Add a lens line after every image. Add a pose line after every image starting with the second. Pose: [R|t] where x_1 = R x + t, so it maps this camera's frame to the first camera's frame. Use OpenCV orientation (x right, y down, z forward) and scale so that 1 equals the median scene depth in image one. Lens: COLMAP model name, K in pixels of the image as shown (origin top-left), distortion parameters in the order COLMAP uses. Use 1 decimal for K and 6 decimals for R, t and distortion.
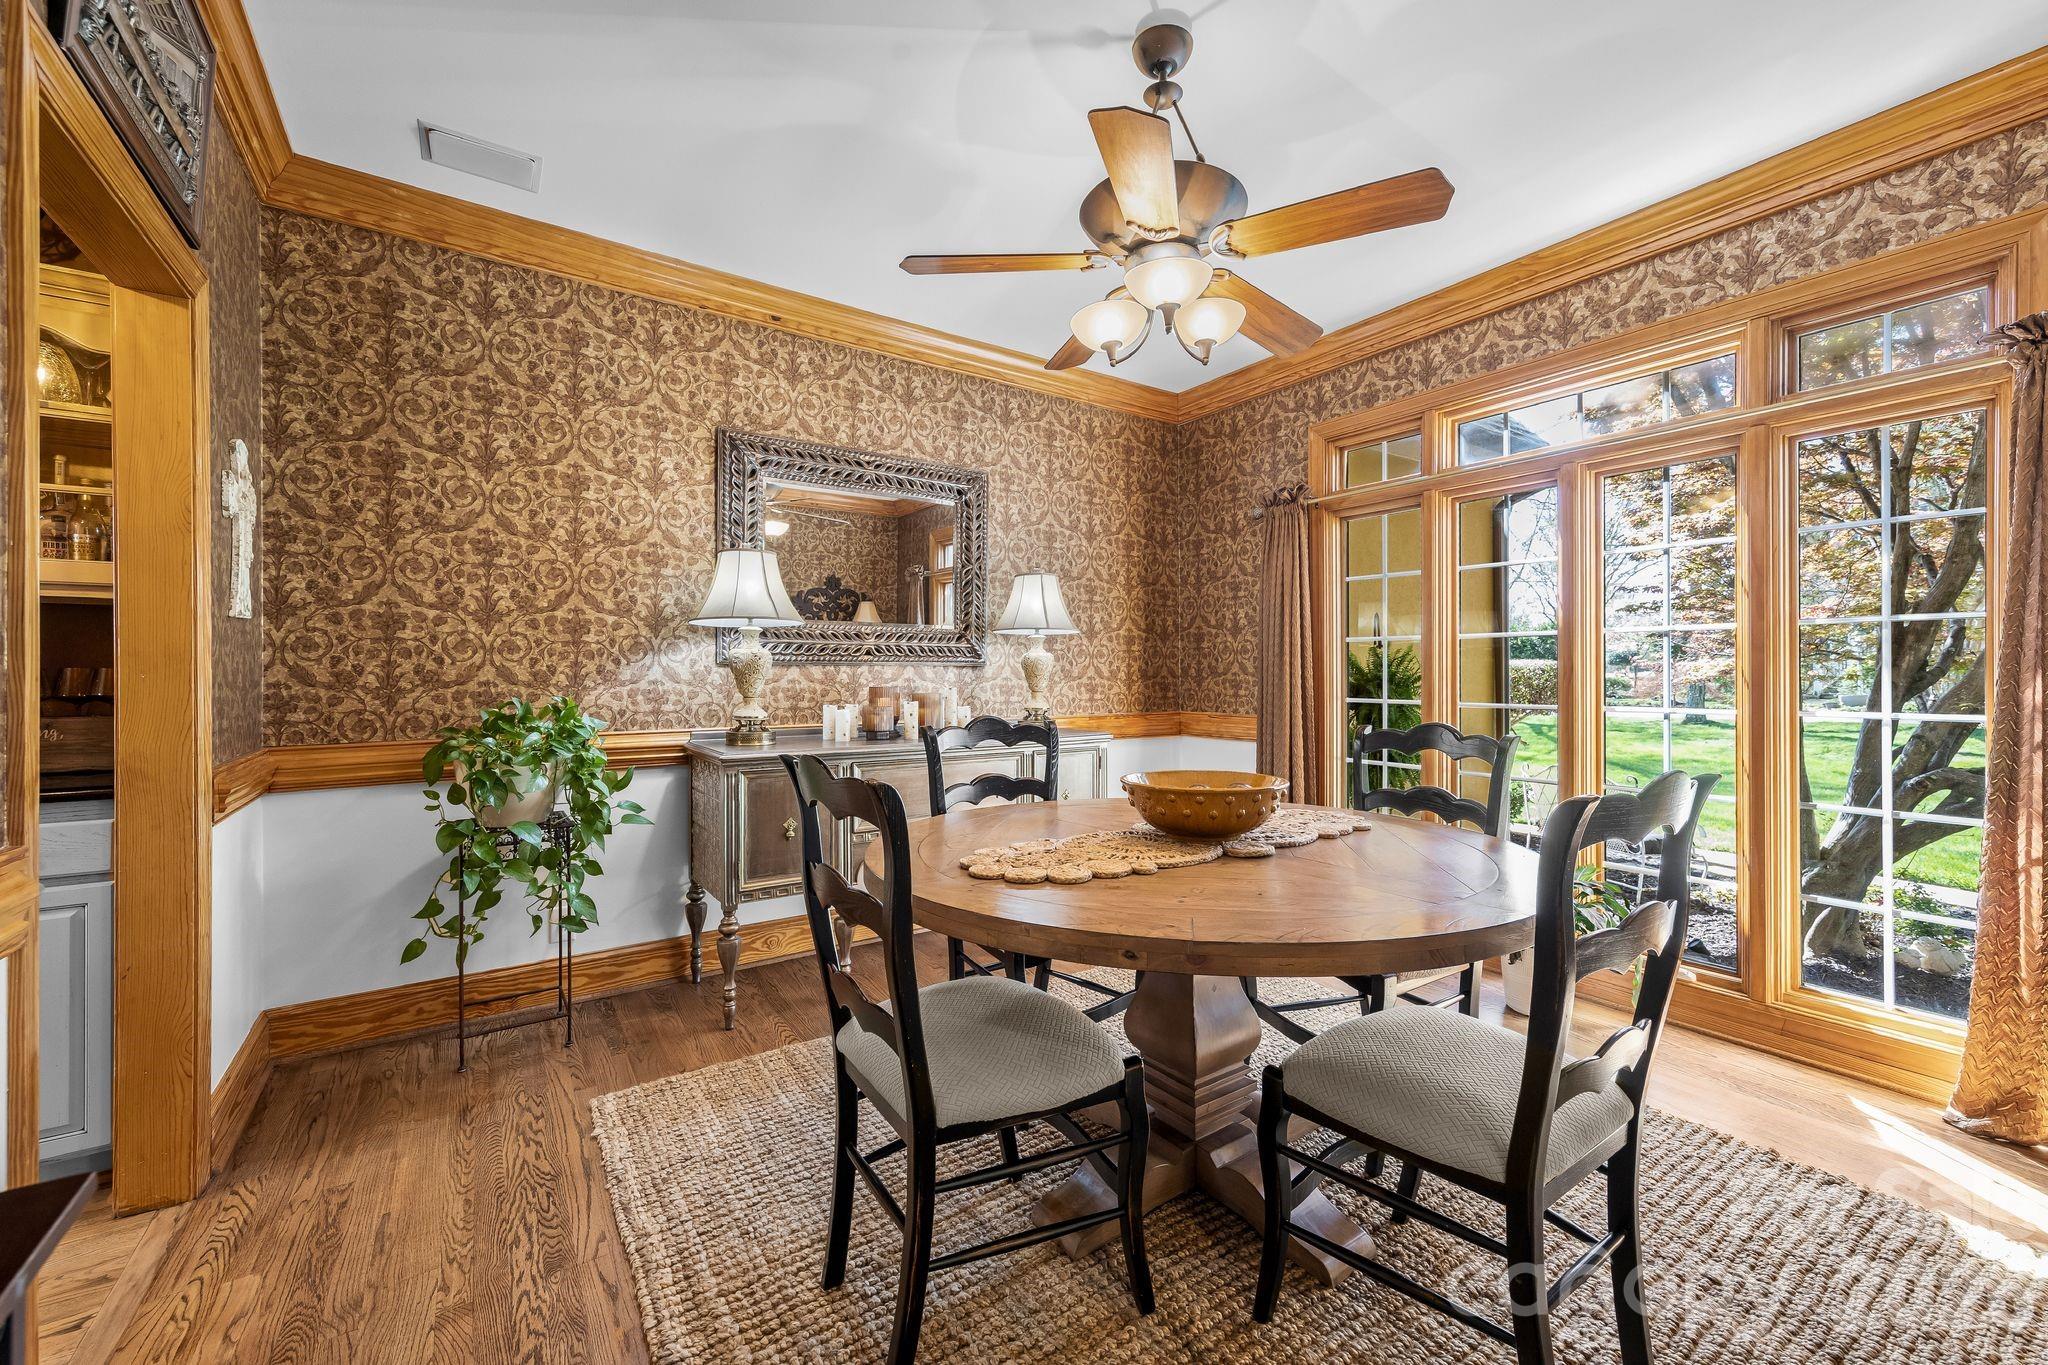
lens RADIAL K [[858.0, 0, 1065.7], [0, 858.0, 669.0], [0, 0, 1]] dist [0.021019, -0.000065]
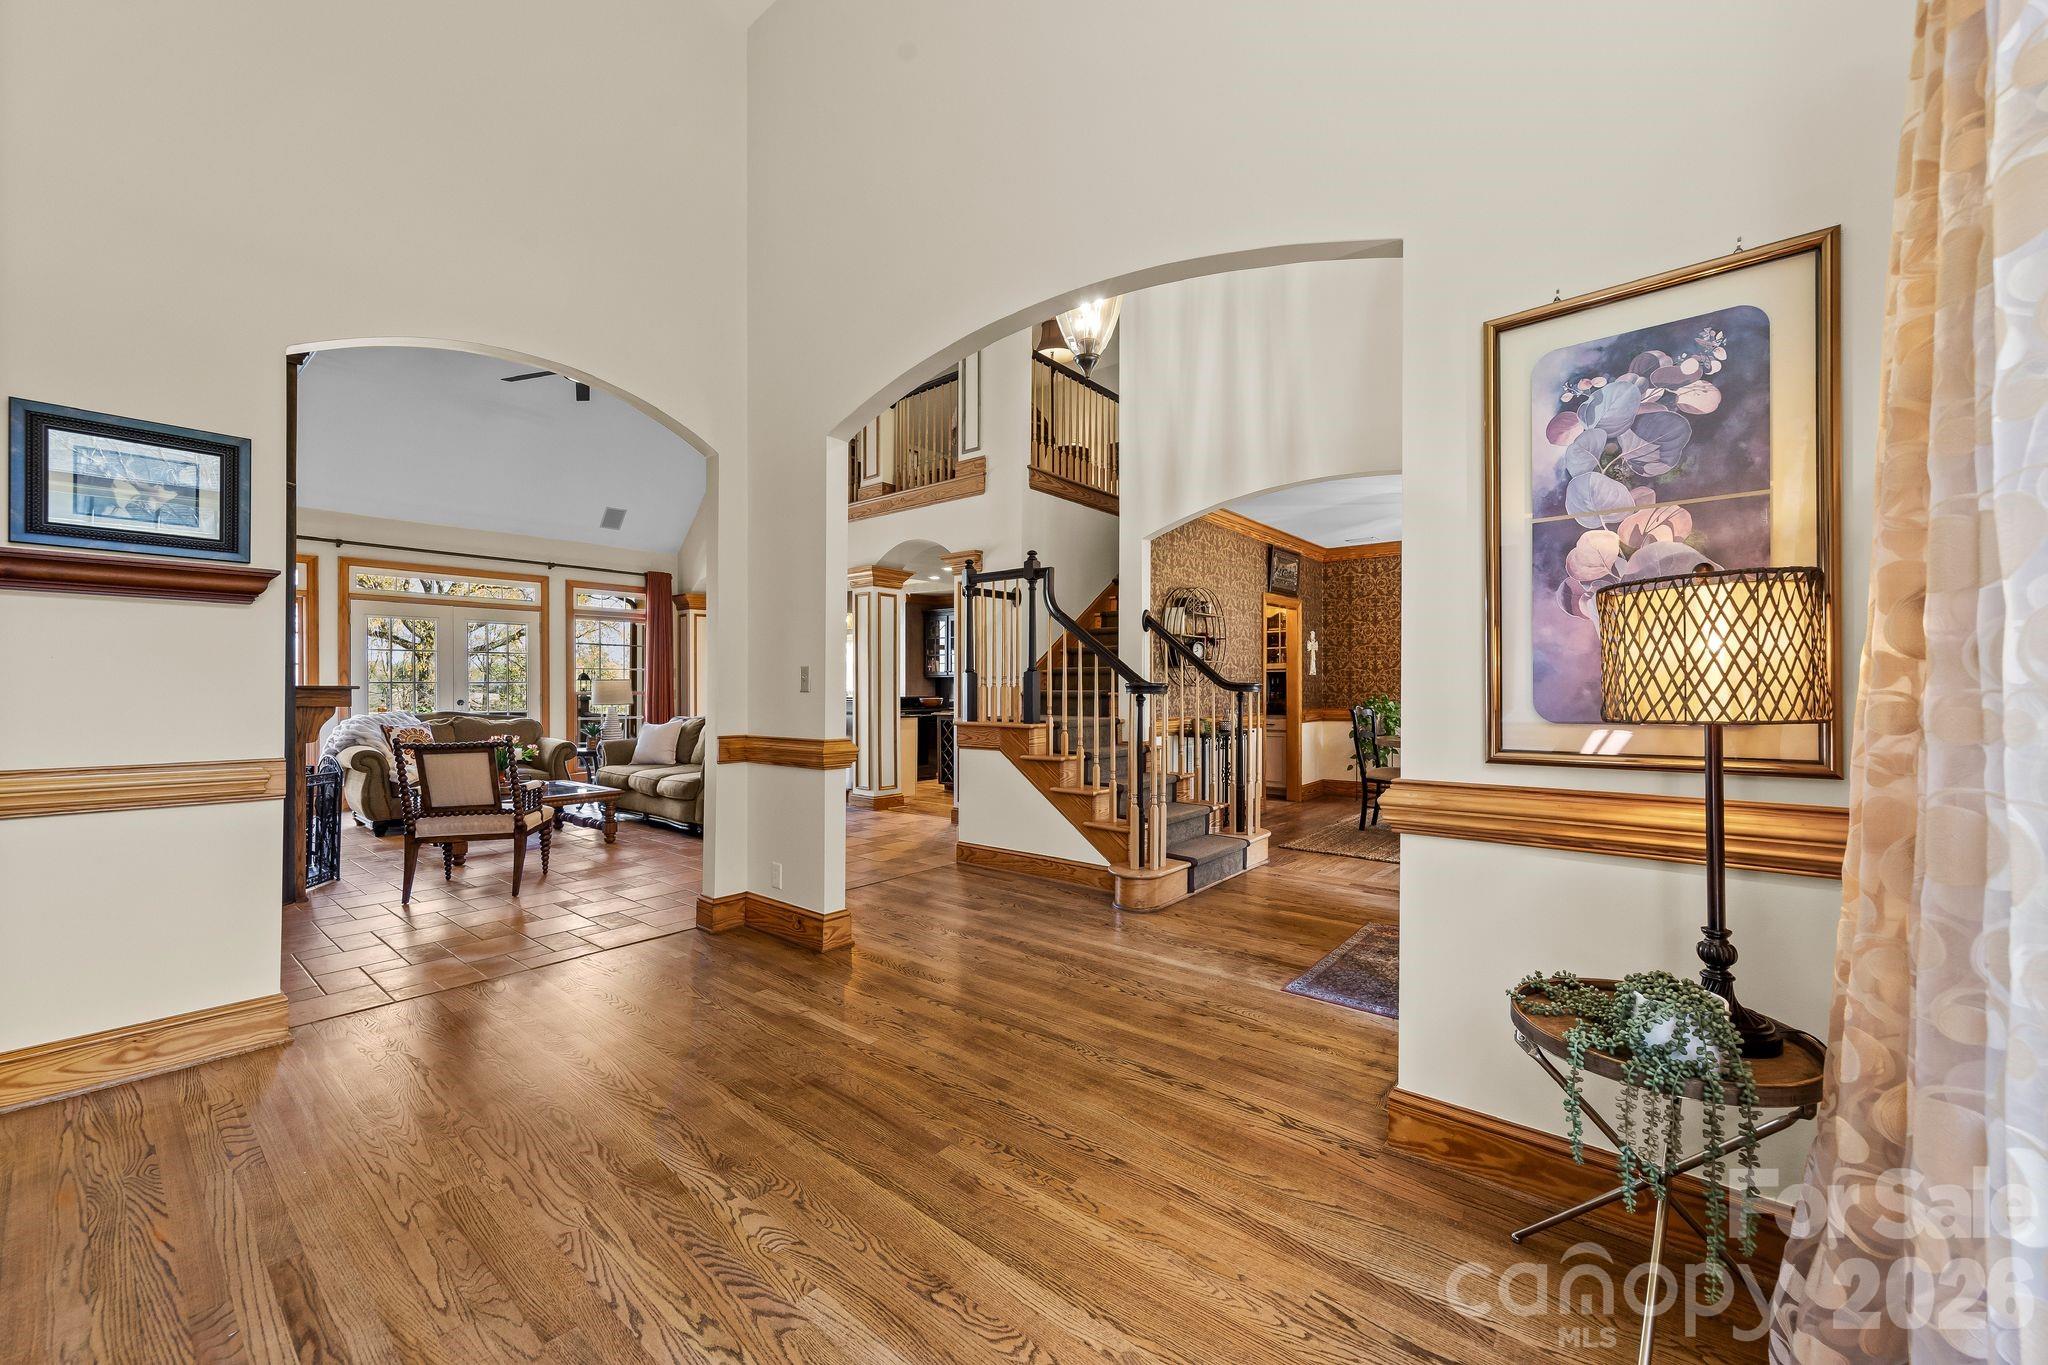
lens RADIAL K [[790.8, 0, 1038.6], [0, 790.8, 683.8], [0, 0, 1]] dist [0.003809, -0.000339]
pose [[0.268492, -0.000141, -0.963282, 1.633057], [0.010685, 0.999939, 0.002832, -0.030645], [0.963223, -0.011053, 0.268477, -0.875741]]
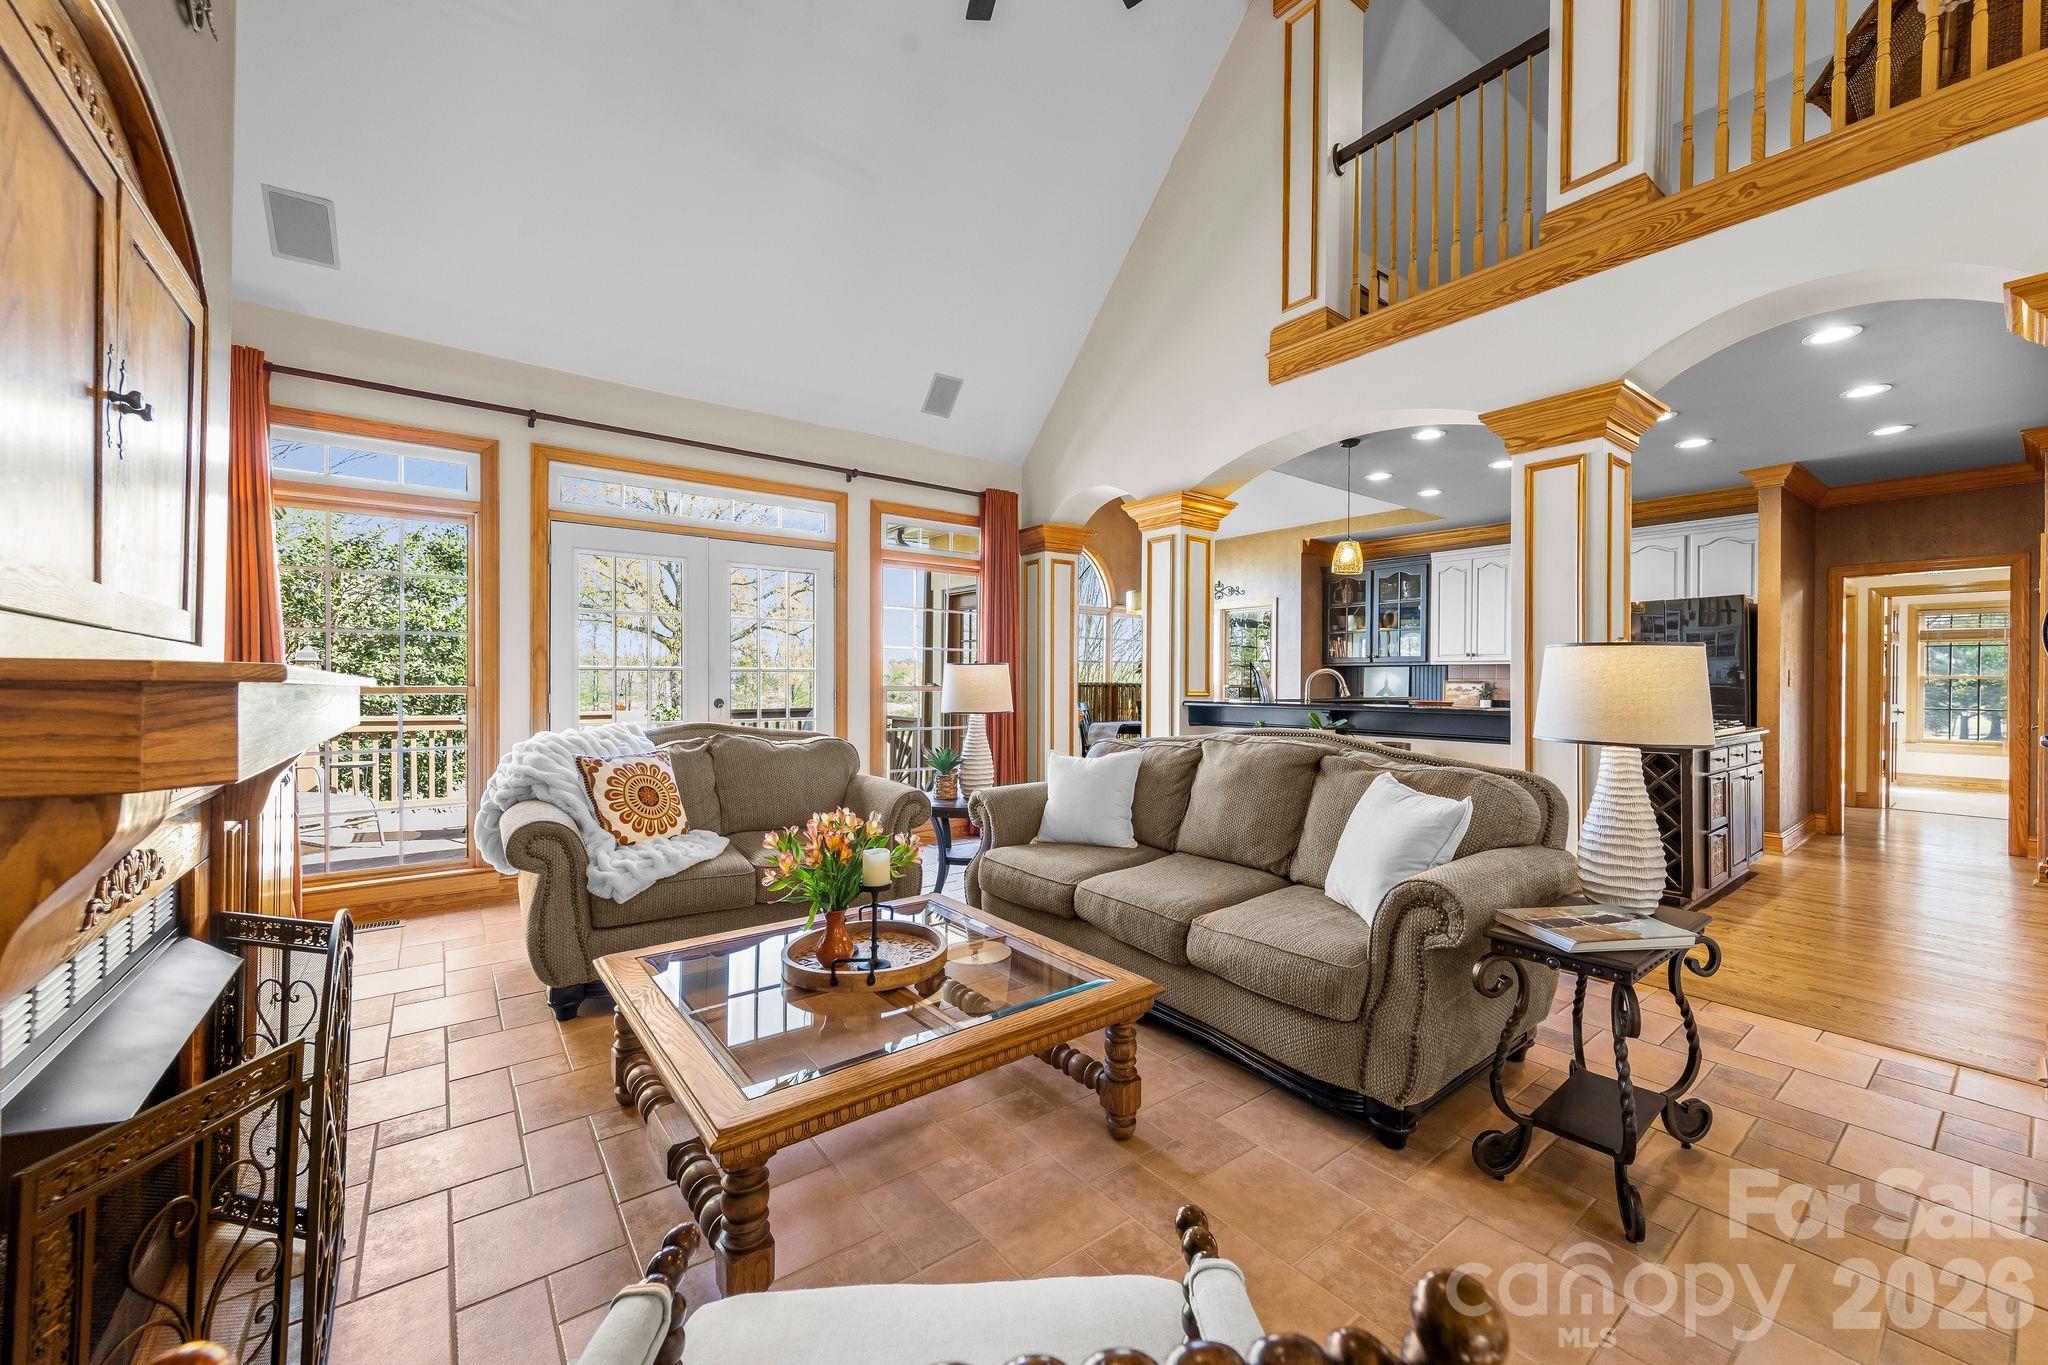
lens RADIAL K [[790.8, 0, 1038.8], [0, 790.8, 675.2], [0, 0, 1]] dist [0.003809, -0.000339]
pose [[0.043192, -0.000306, -0.999067, 0.203414], [0.005829, 0.999983, -0.000054, -0.032940], [0.999050, -0.005821, 0.043193, -1.440739]]
